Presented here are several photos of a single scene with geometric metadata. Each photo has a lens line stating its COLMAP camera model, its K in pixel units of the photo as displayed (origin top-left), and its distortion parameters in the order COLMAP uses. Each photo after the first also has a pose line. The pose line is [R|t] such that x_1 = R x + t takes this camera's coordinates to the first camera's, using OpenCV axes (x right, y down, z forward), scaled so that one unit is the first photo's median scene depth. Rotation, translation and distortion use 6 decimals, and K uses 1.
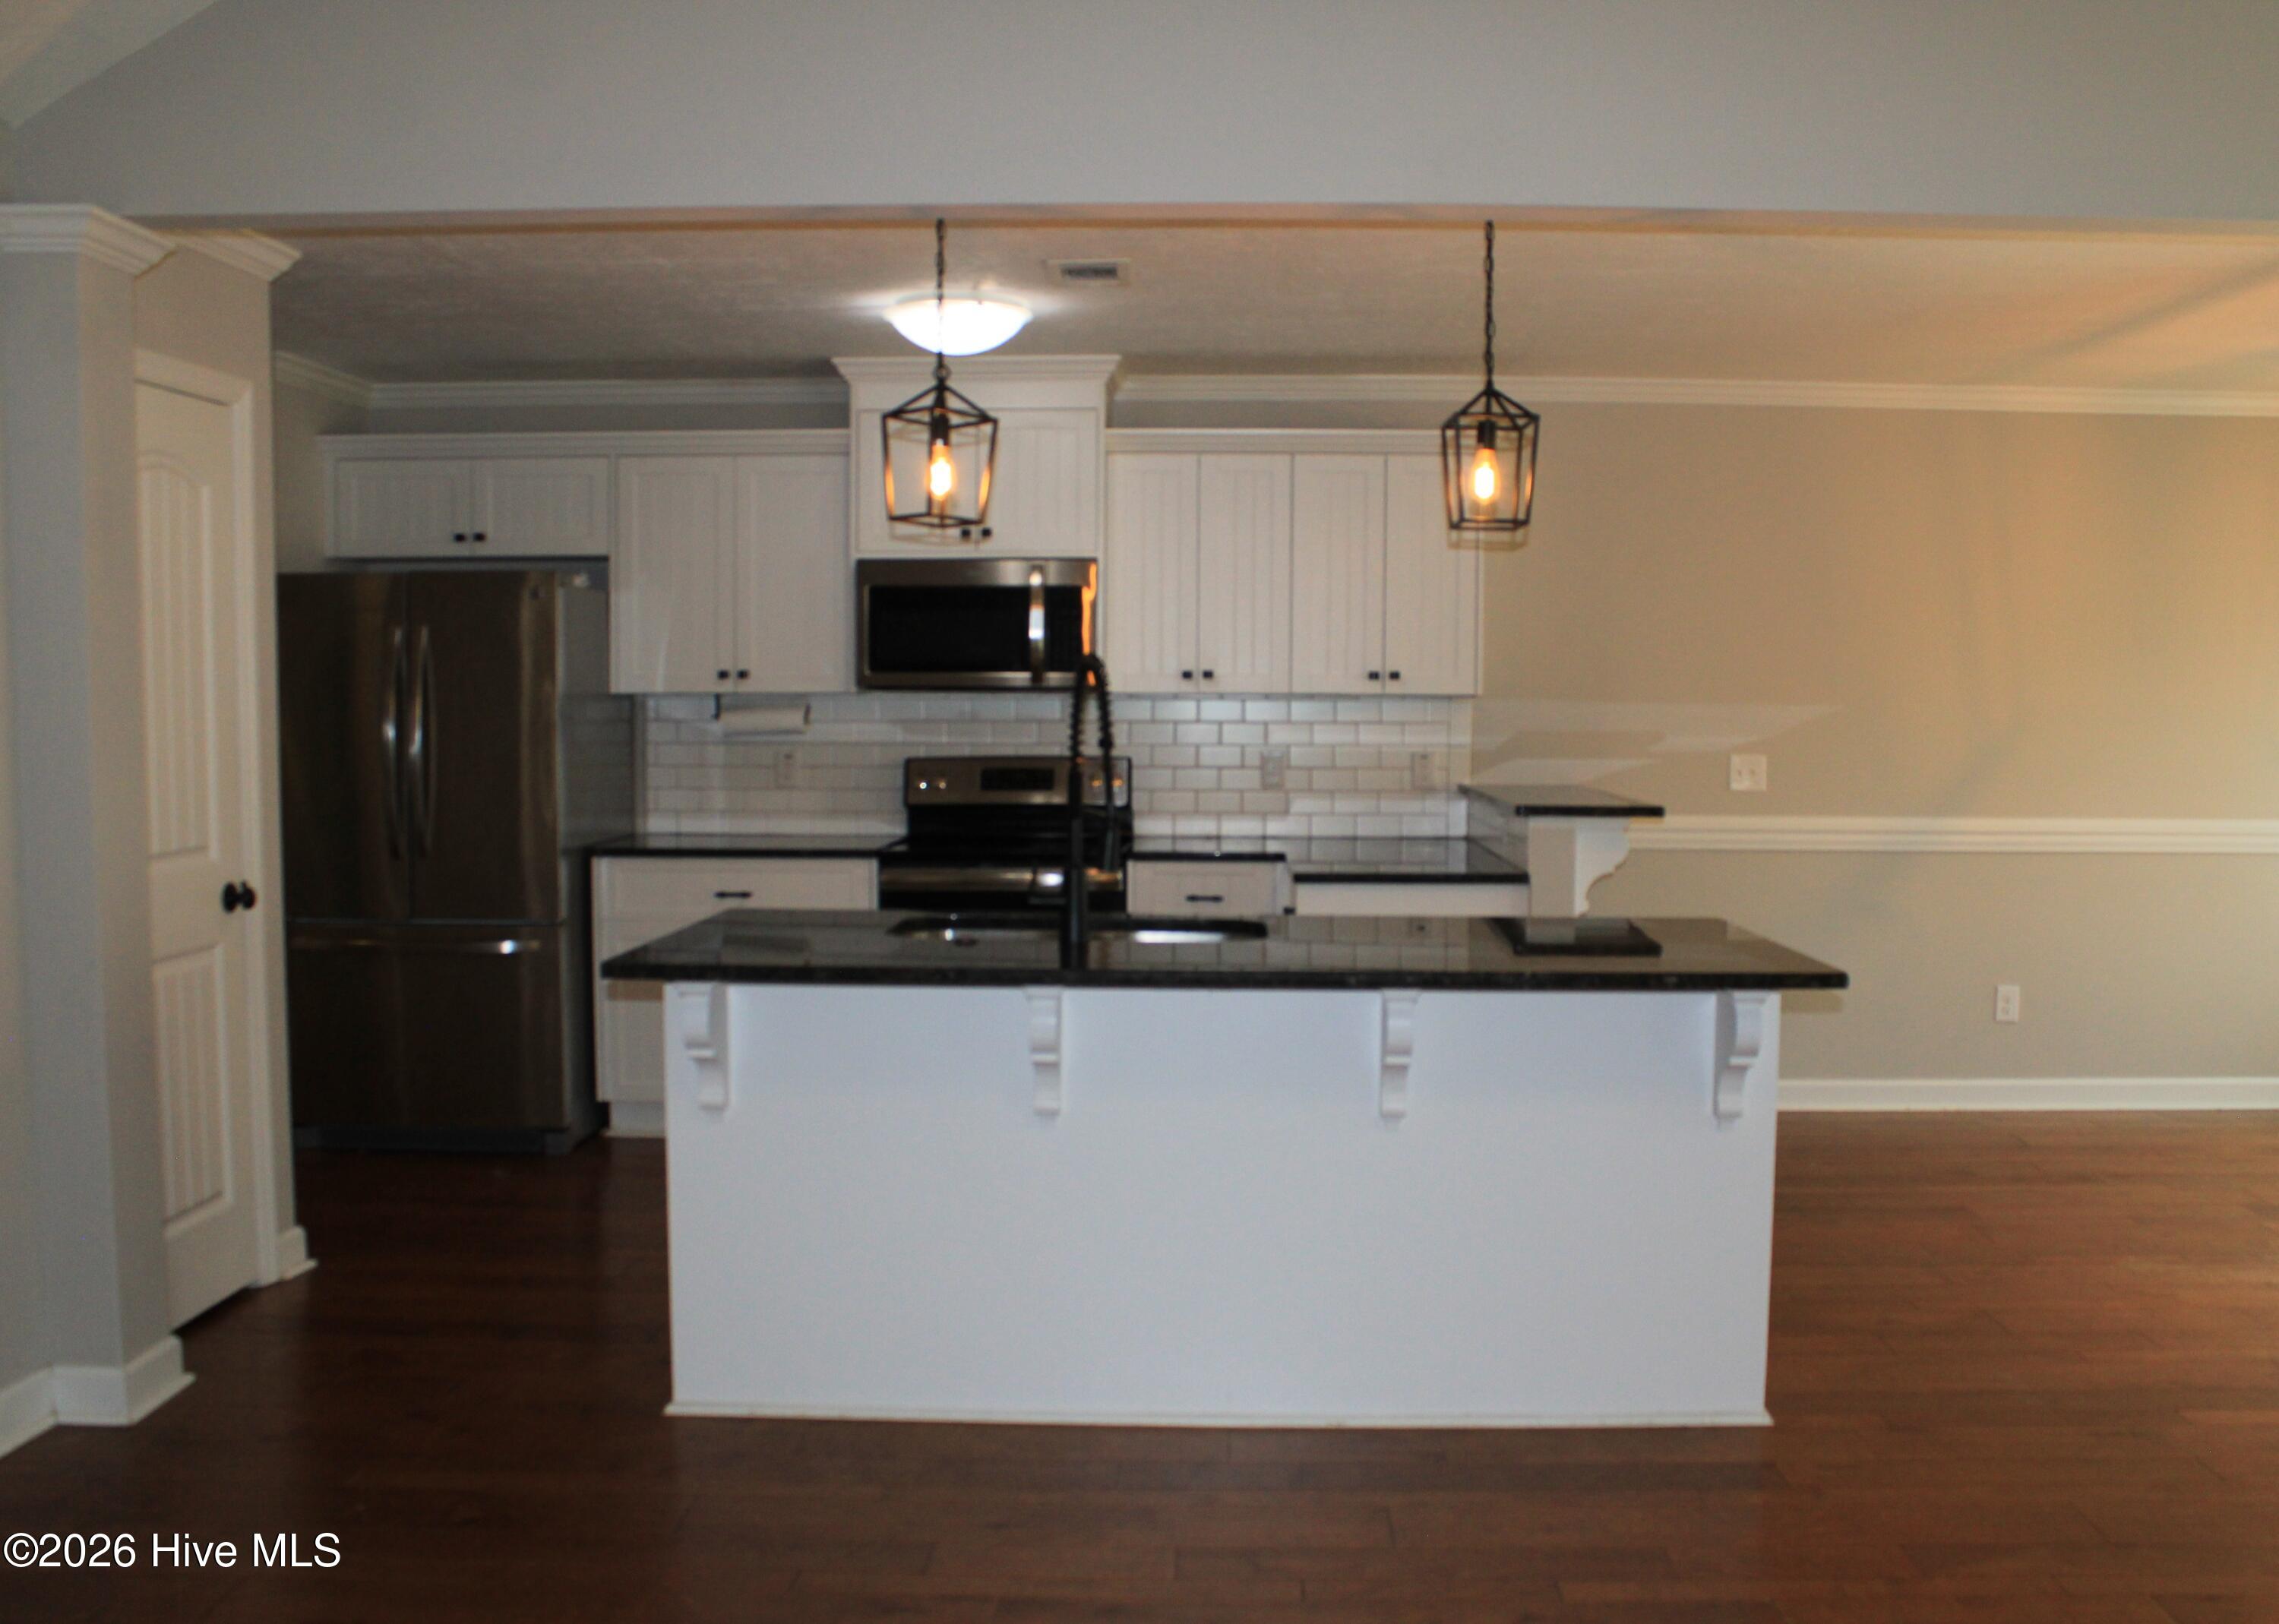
lens RADIAL K [[2131.2, 0, 1140.8], [0, 2131.2, 863.9], [0, 0, 1]] dist [0.000250, 0.000810]
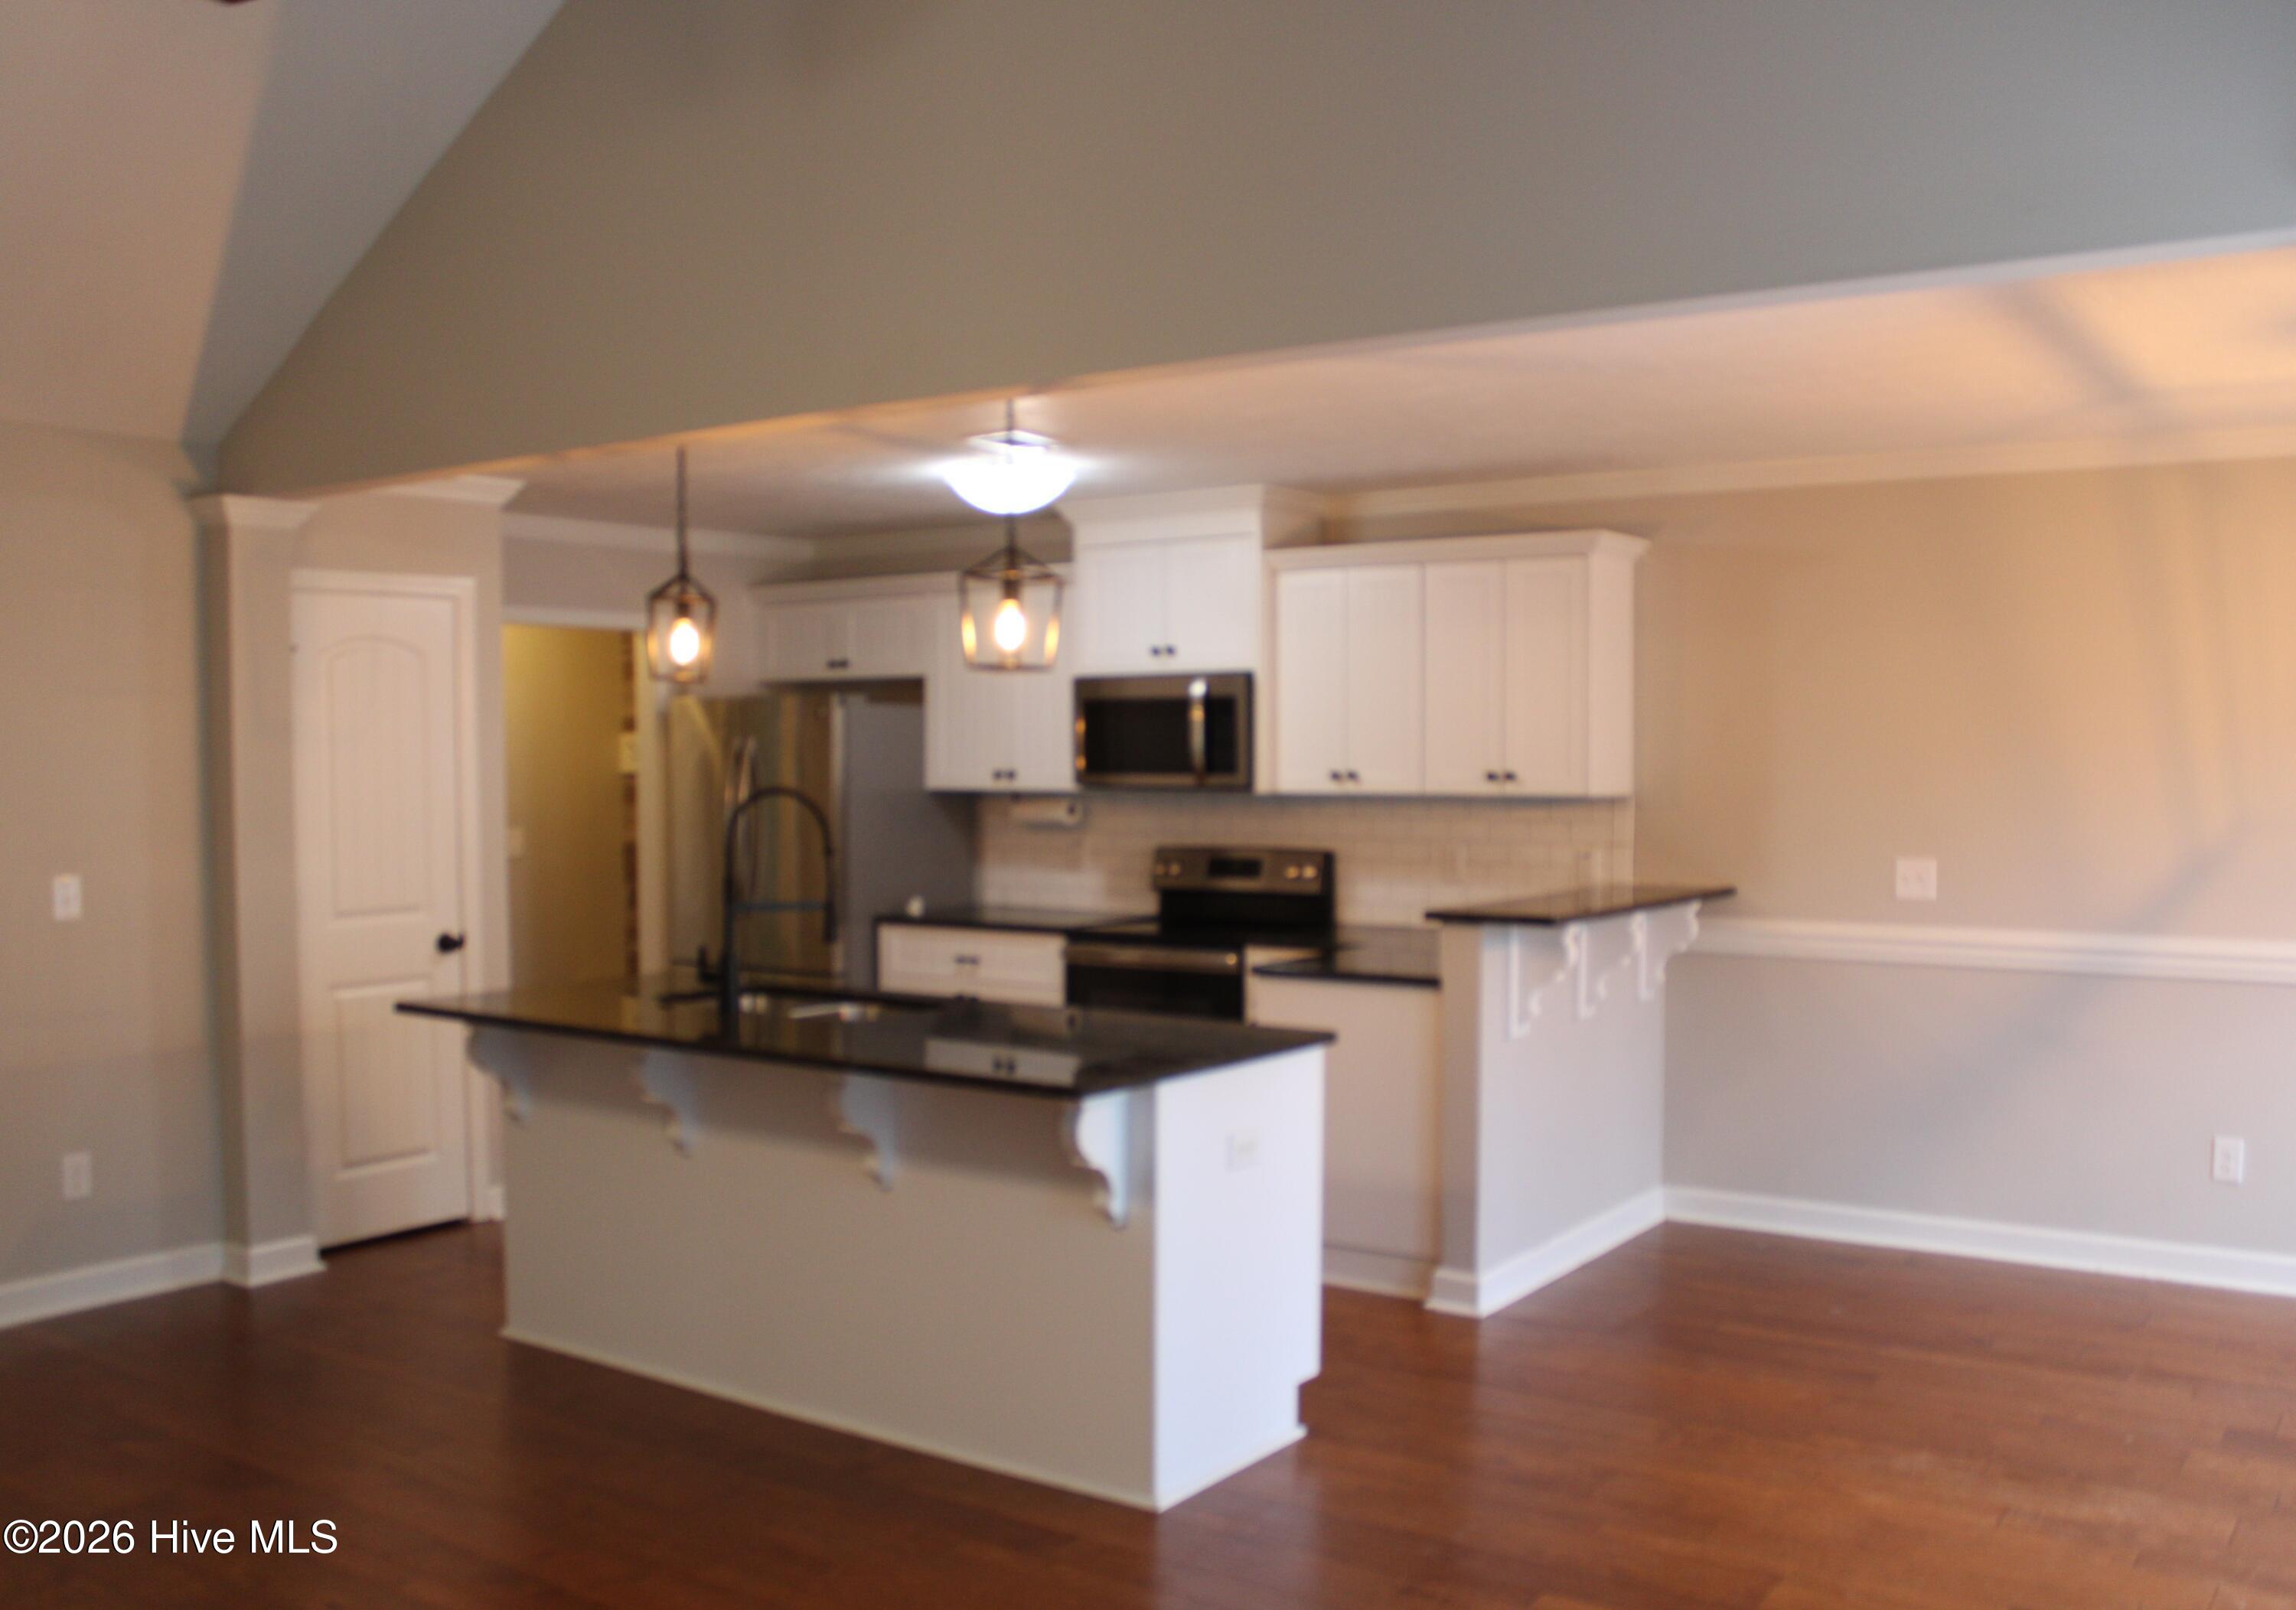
lens RADIAL K [[2046.2, 0, 1148.0], [0, 2046.2, 805.0], [0, 0, 1]] dist [-0.006511, -0.001050]
pose [[0.841424, 0.005674, -0.540346, 0.489864], [-0.036475, 0.998261, -0.046316, -0.022051], [0.539143, 0.058680, 0.840167, 0.084418]]
